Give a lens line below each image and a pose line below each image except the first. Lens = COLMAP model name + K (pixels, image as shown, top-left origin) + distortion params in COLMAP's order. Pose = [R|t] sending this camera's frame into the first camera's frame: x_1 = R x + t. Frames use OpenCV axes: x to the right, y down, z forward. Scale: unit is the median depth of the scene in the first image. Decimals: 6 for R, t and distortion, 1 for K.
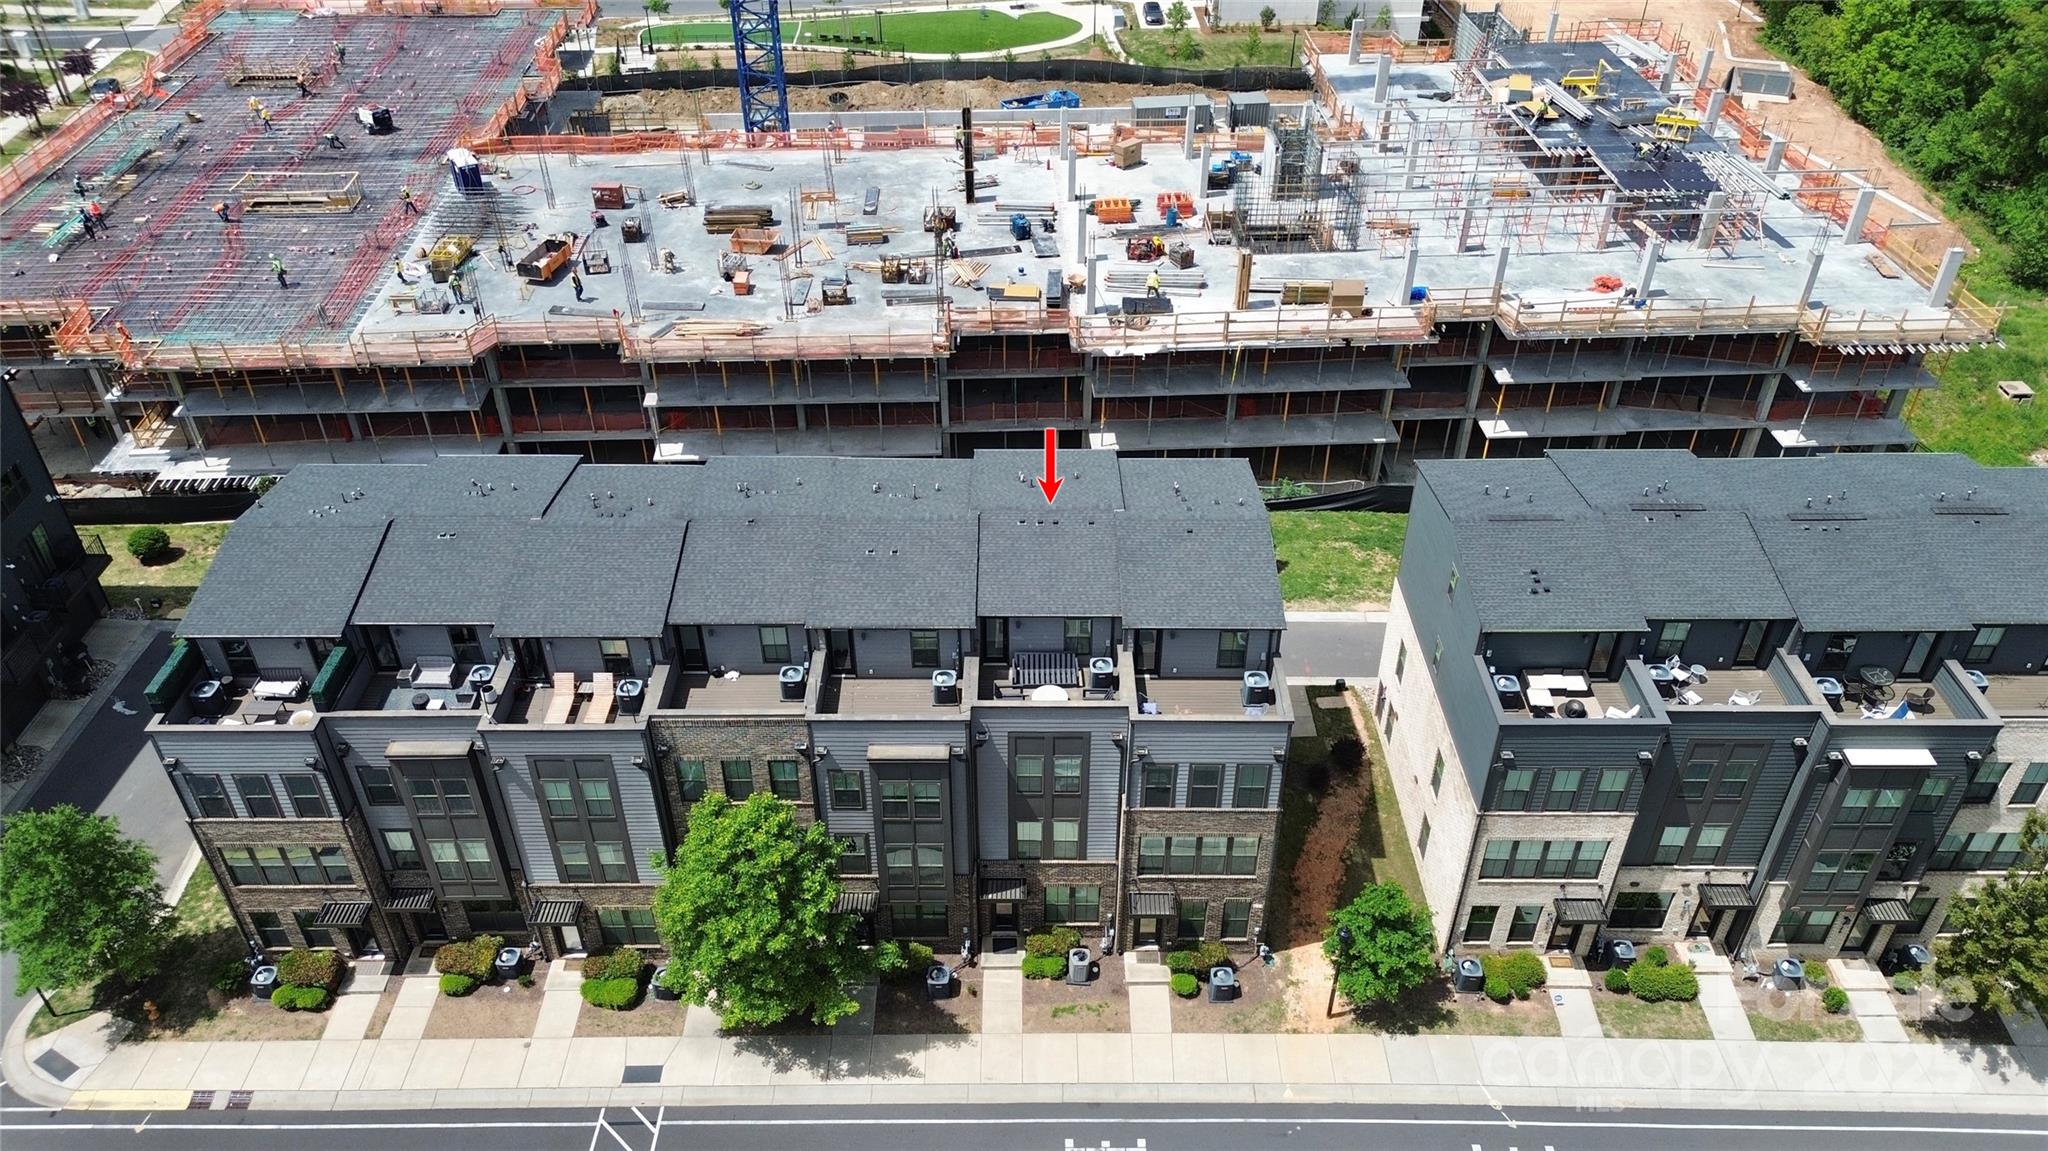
lens RADIAL K [[1463.4, 0, 1043.4], [0, 1463.4, 568.1], [0, 0, 1]] dist [0.047369, -0.049723]
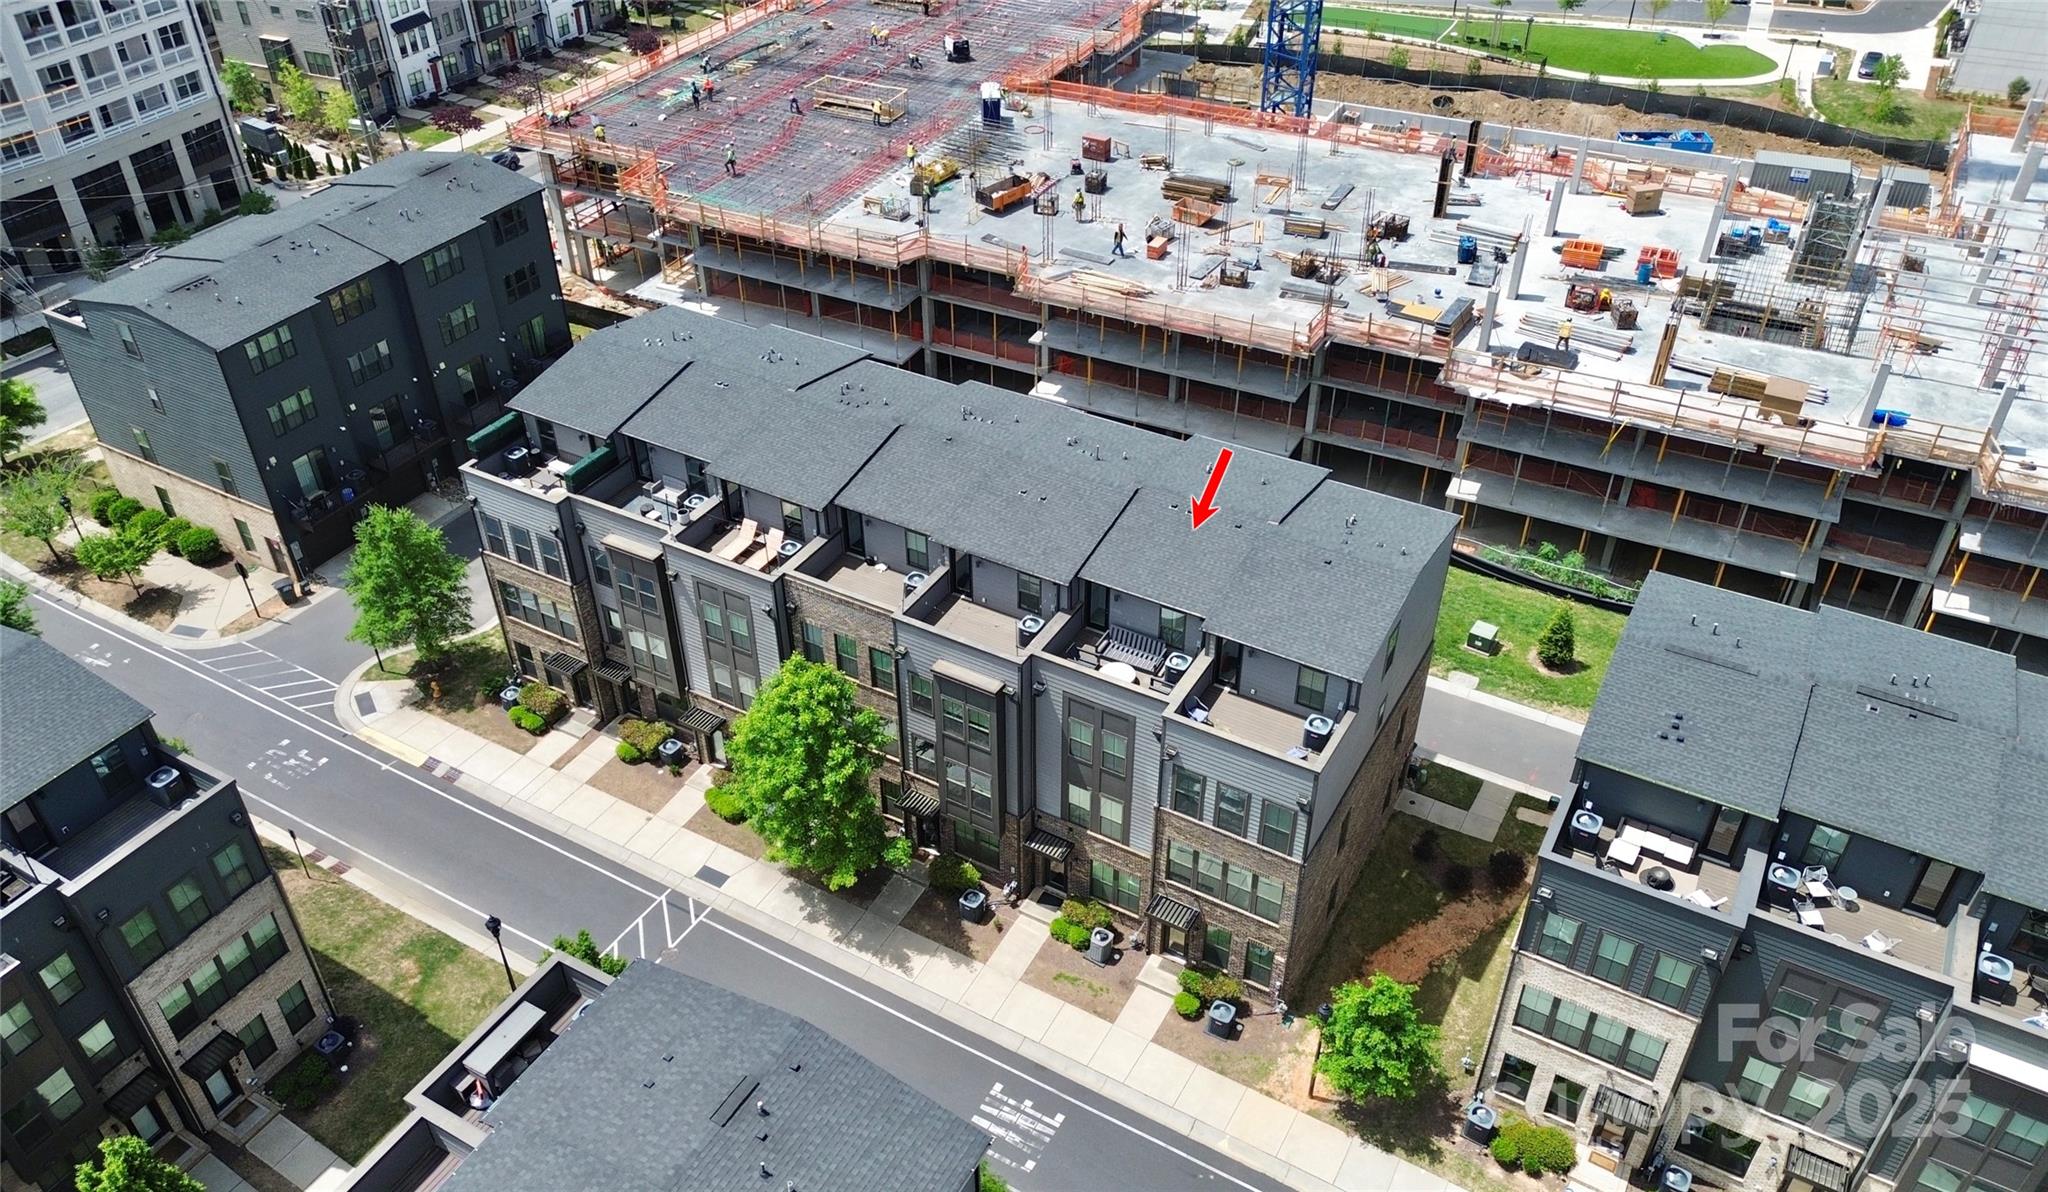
lens RADIAL K [[1506.5, 0, 1008.9], [0, 1506.5, 597.0], [0, 0, 1]] dist [0.039786, -0.039349]
pose [[0.860636, 0.293600, -0.416058, 0.331164], [-0.288525, 0.954398, 0.076663, -0.018531], [0.419593, 0.054064, 0.906101, 0.022540]]
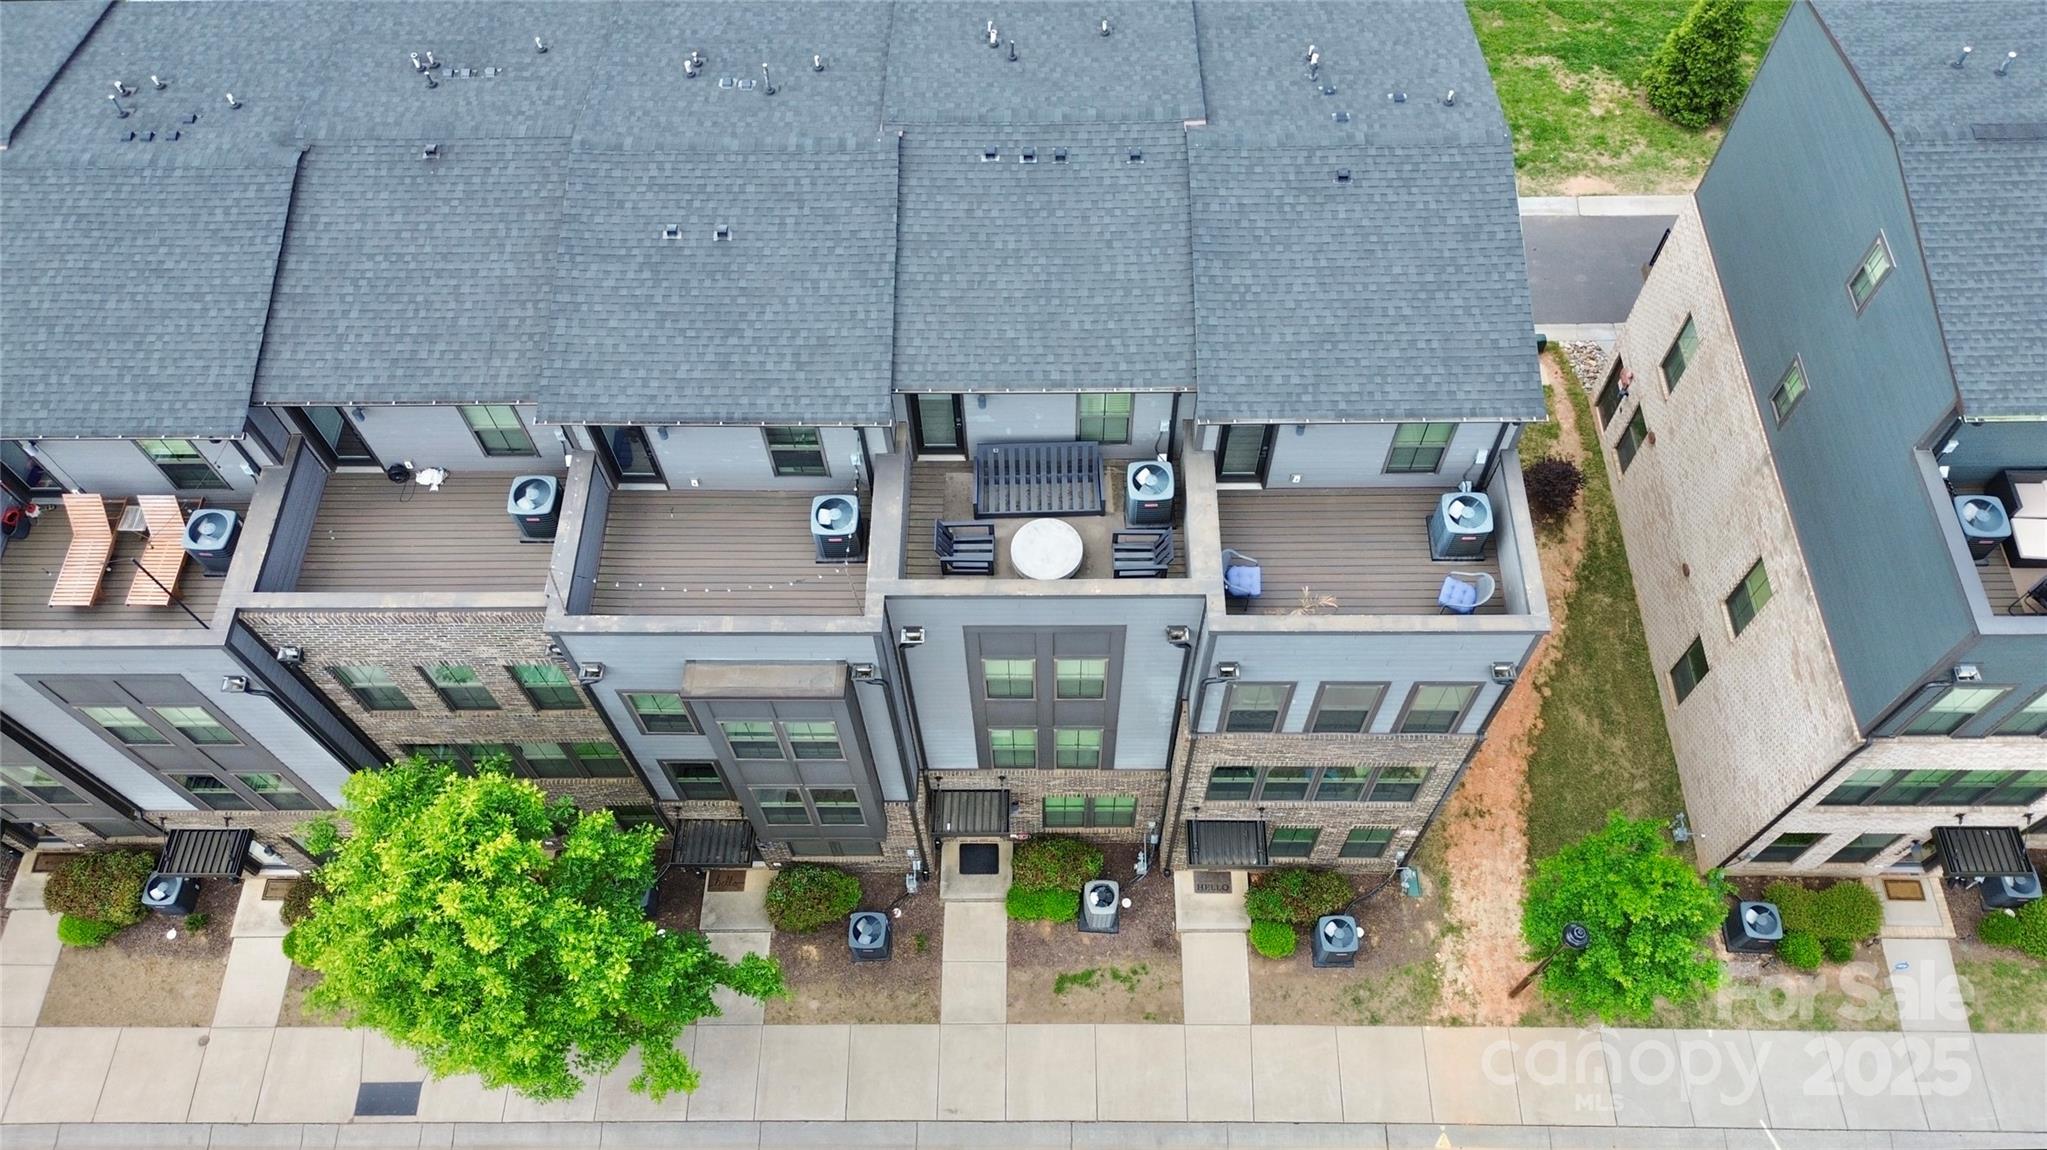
lens RADIAL K [[1462.7, 0, 1026.6], [0, 1462.7, 569.9], [0, 0, 1]] dist [0.047369, -0.049723]
pose [[0.999680, 0.000742, -0.025303, 0.009352], [0.009327, 0.918454, 0.395419, -0.095654], [0.023533, -0.395528, 0.918152, 0.500590]]
